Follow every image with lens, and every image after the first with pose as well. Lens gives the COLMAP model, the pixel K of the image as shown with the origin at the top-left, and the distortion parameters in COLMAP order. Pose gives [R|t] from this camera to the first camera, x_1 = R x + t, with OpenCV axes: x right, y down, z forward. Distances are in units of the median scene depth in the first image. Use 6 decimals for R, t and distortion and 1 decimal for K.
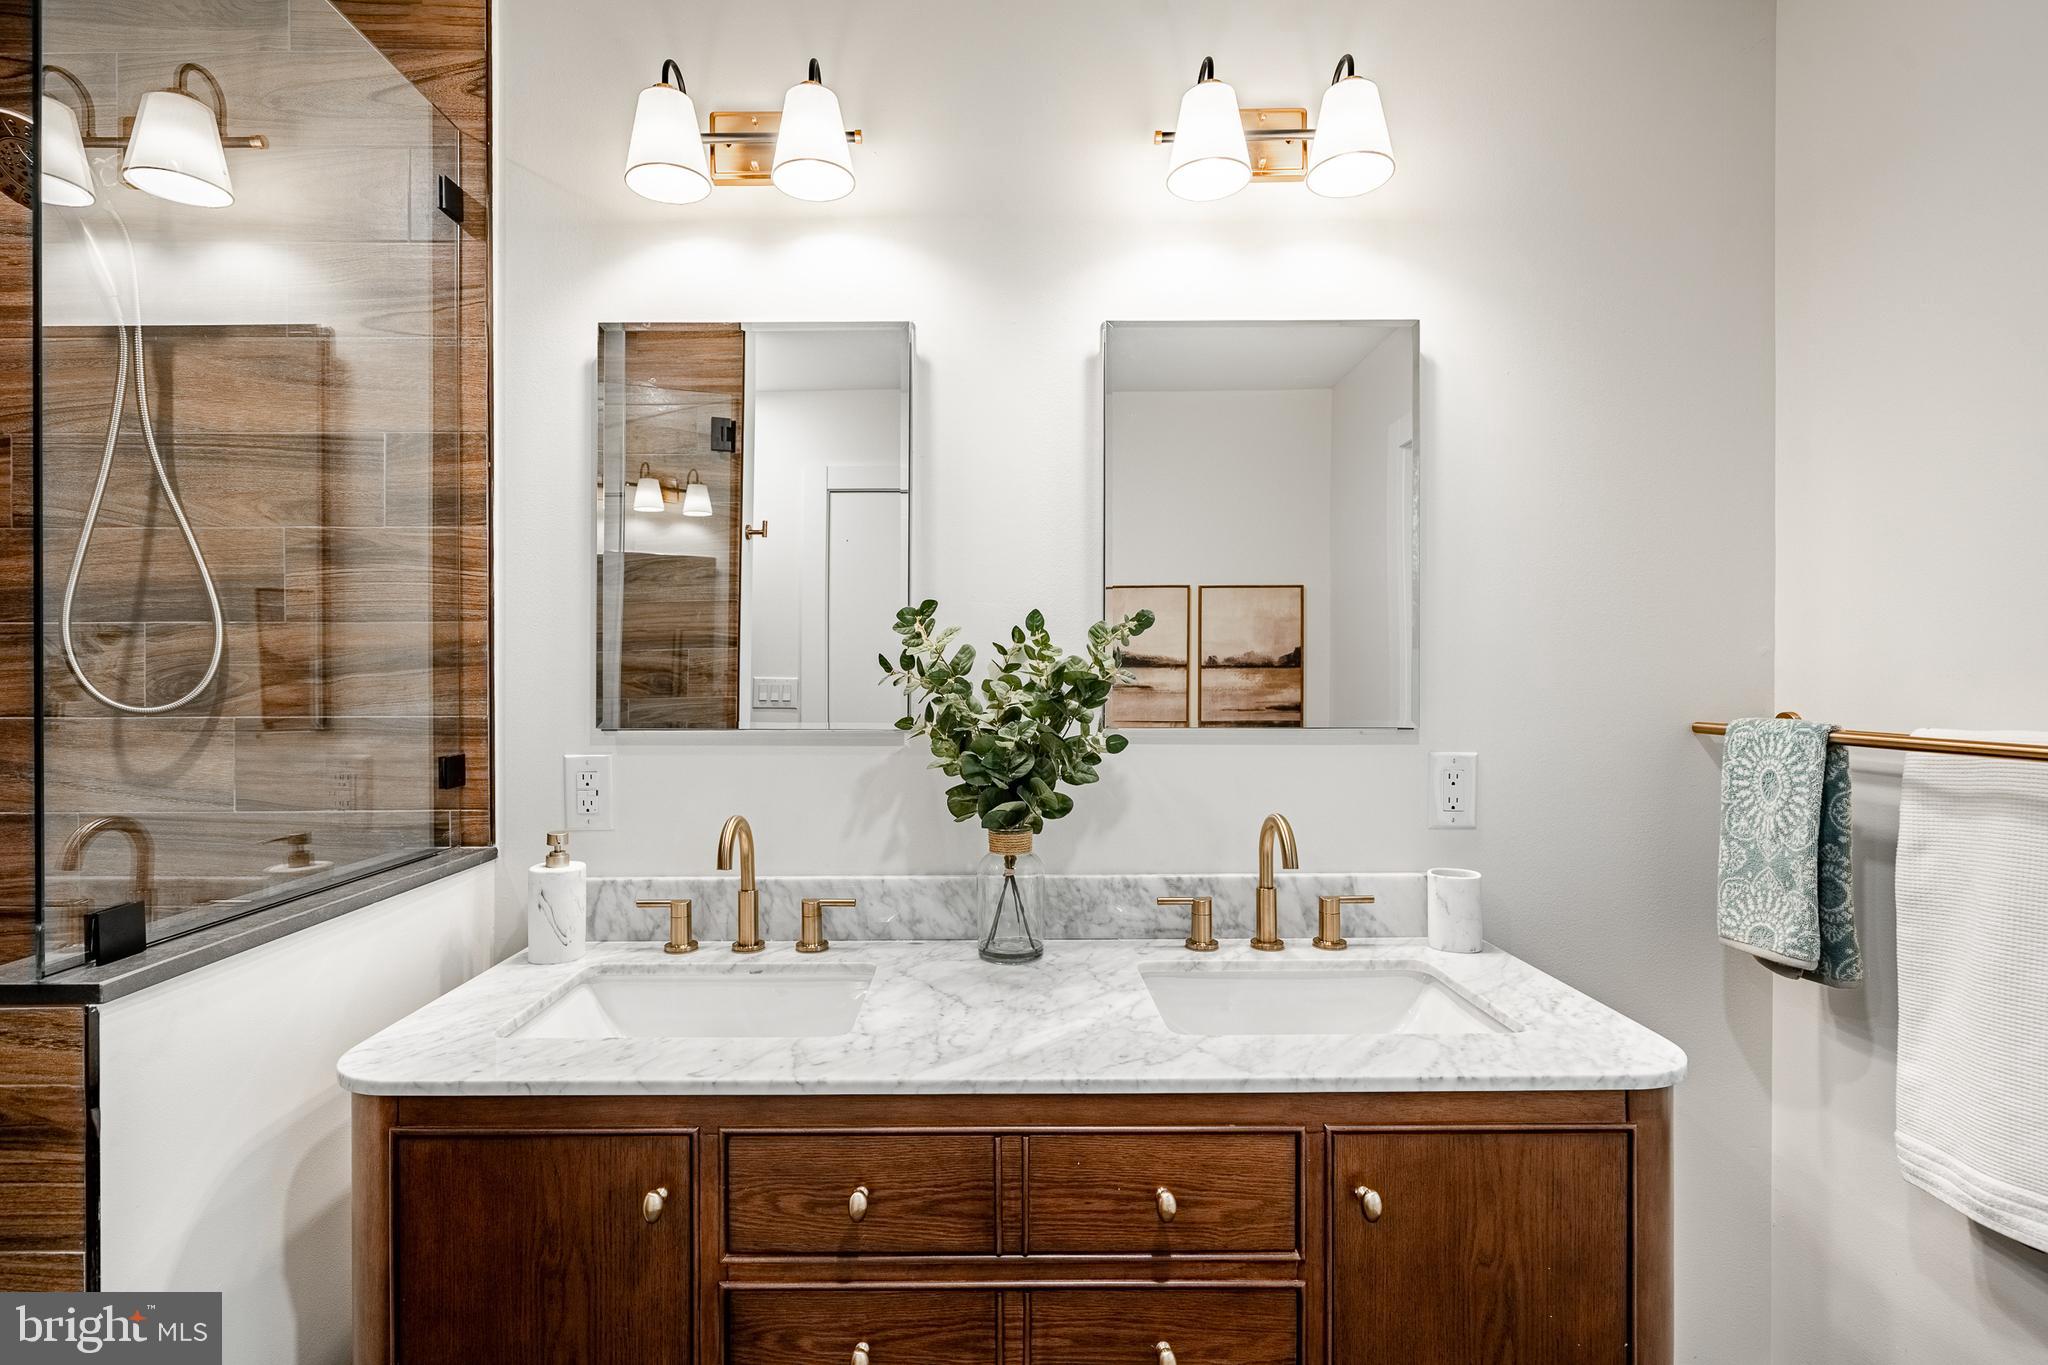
lens RADIAL K [[889.2, 0, 1038.1], [0, 889.2, 690.7], [0, 0, 1]] dist [-0.001392, 0.000816]
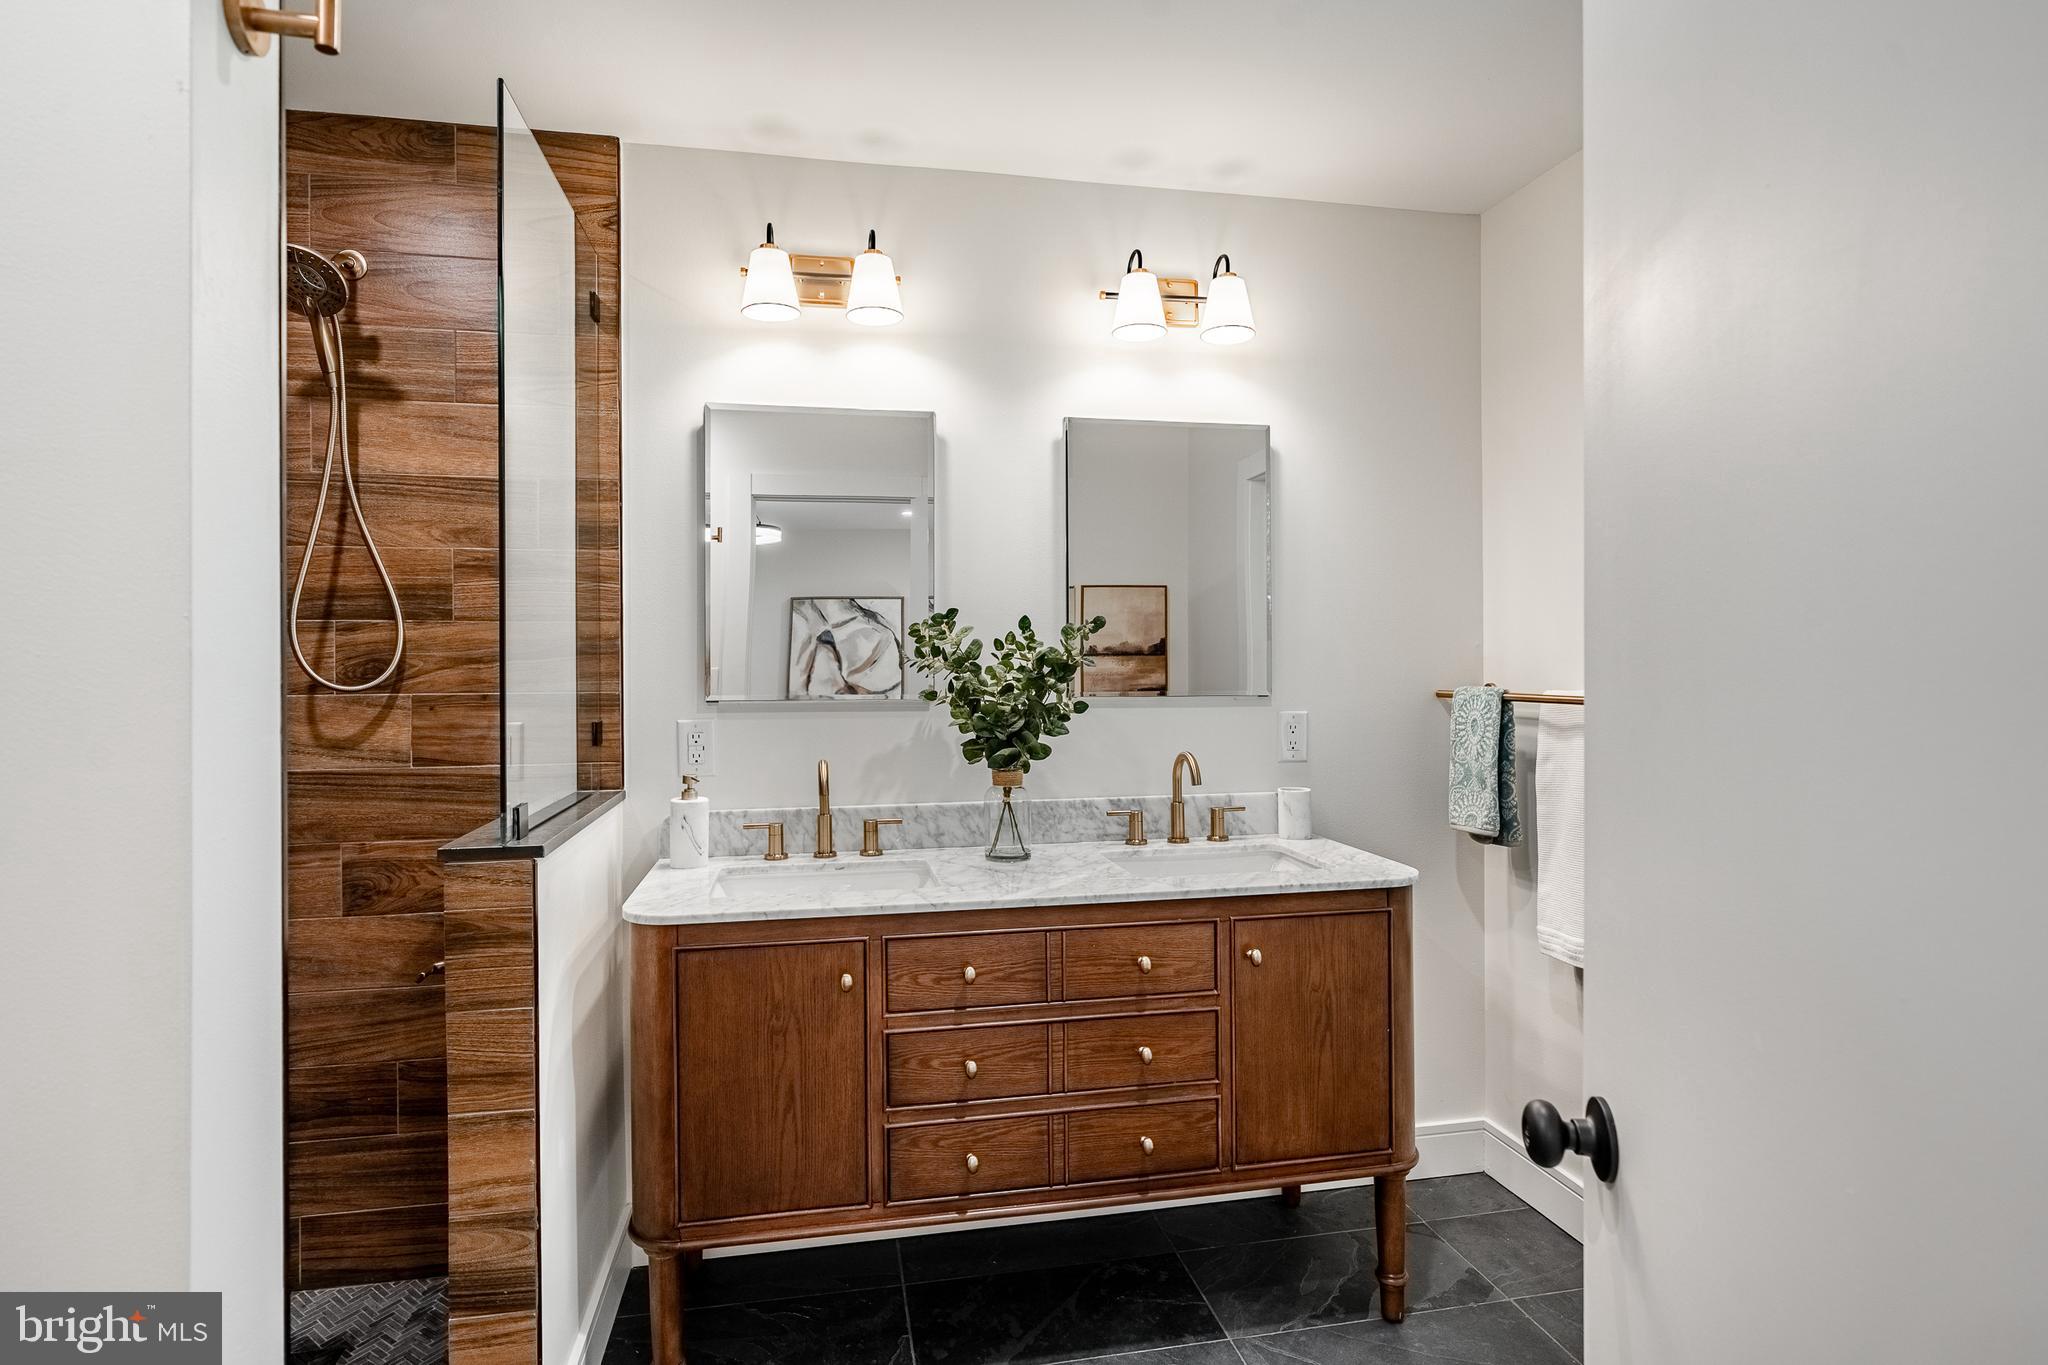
lens RADIAL K [[1012.6, 0, 1012.2], [0, 1012.6, 674.7], [0, 0, 1]] dist [-0.006026, -0.001078]
pose [[0.983413, -0.004004, 0.181335, -0.322893], [0.005199, 0.999968, -0.006115, 0.015379], [-0.181305, 0.006956, 0.983402, -0.623229]]
